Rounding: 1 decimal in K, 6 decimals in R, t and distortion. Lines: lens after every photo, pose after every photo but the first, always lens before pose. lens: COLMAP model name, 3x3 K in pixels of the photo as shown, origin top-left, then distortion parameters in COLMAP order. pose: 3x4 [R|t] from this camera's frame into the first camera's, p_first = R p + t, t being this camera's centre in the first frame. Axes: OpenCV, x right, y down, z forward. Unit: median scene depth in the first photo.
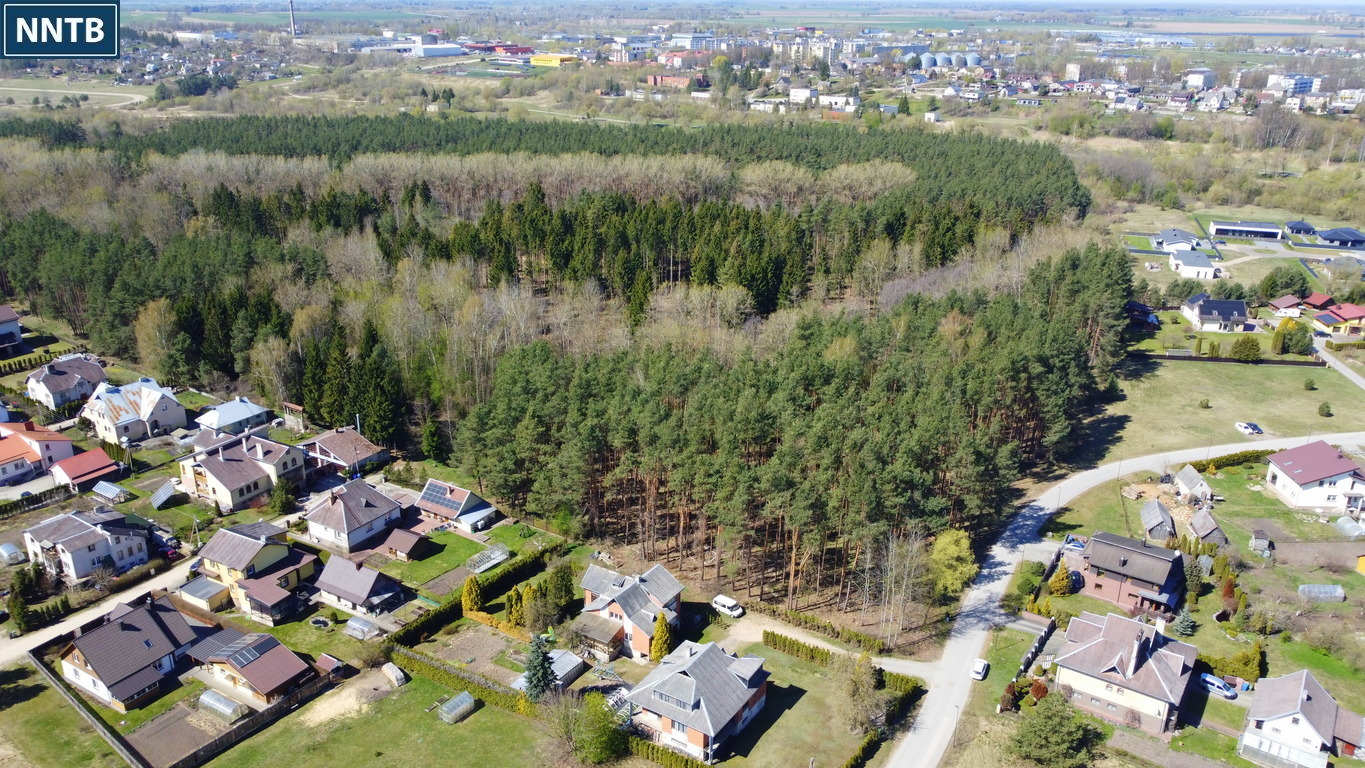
lens RADIAL K [[1032.4, 0, 682.3], [0, 1032.4, 382.9], [0, 0, 1]] dist [-0.006205, 0.001558]
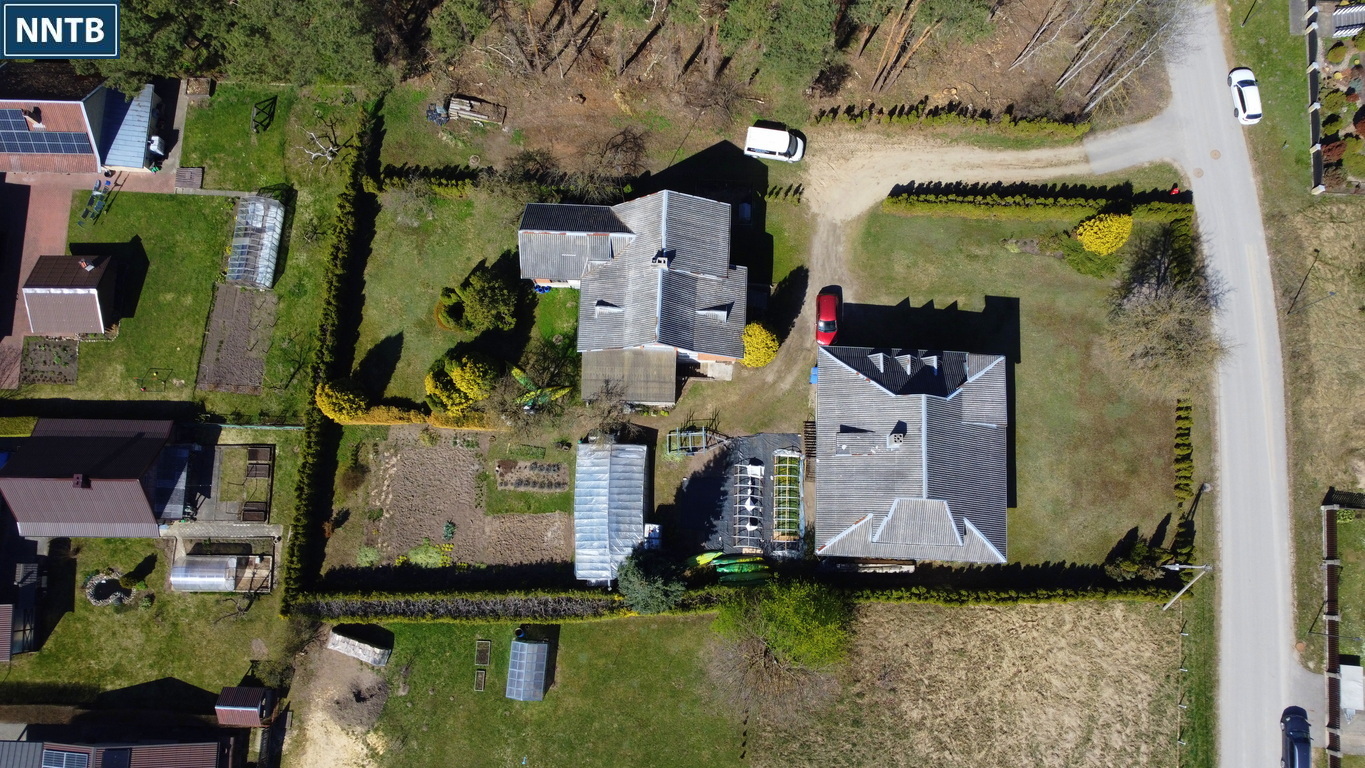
lens RADIAL K [[1032.4, 0, 684.2], [0, 1032.4, 381.5], [0, 0, 1]] dist [-0.006205, 0.001558]
pose [[0.862856, -0.501490, 0.063153, -0.080816], [0.193582, 0.443292, 0.875225, -0.178827], [-0.466911, -0.742967, 0.479576, 0.634164]]
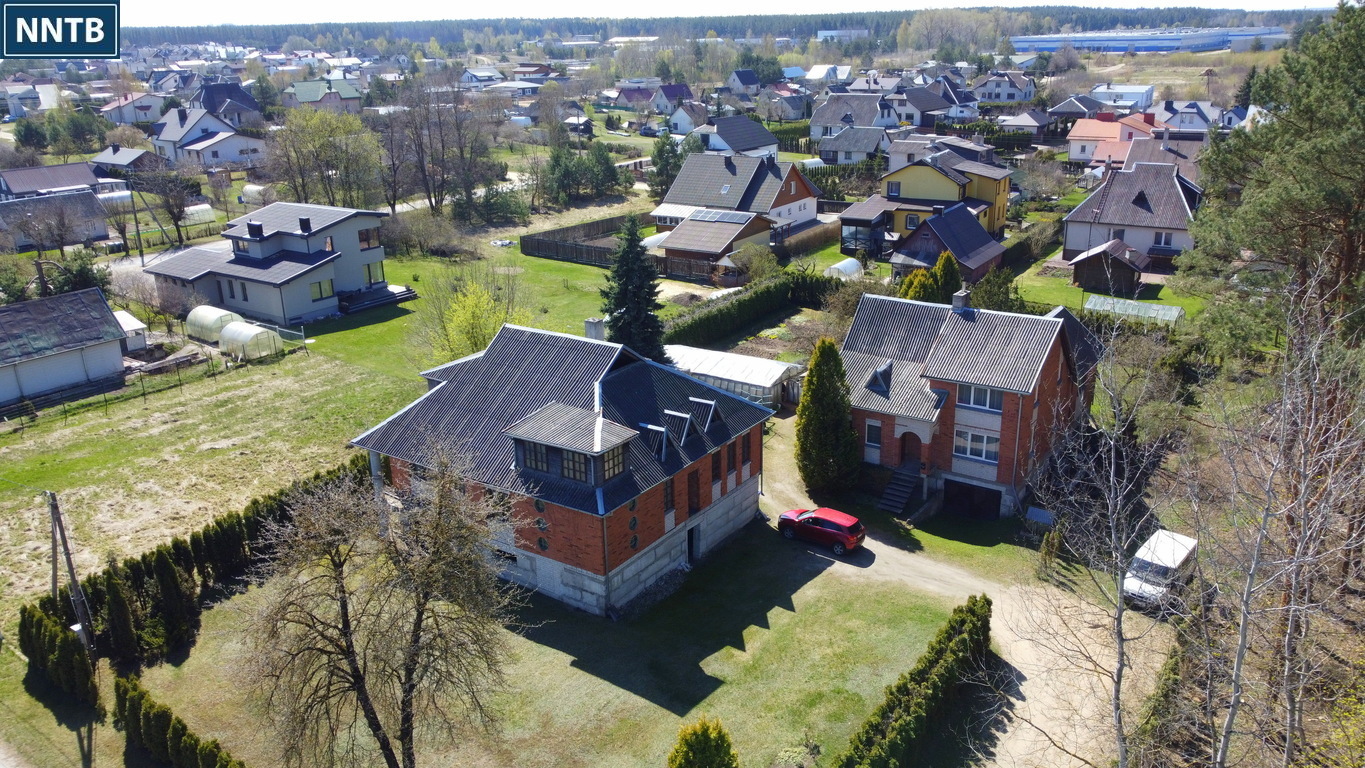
lens RADIAL K [[1032.4, 0, 684.1], [0, 1032.4, 382.7], [0, 0, 1]] dist [-0.006205, 0.001558]
pose [[-0.027777, 0.318668, -0.947459, 0.277130], [-0.327094, 0.892748, 0.309856, 0.117064], [0.944584, 0.318515, 0.079437, 0.777159]]
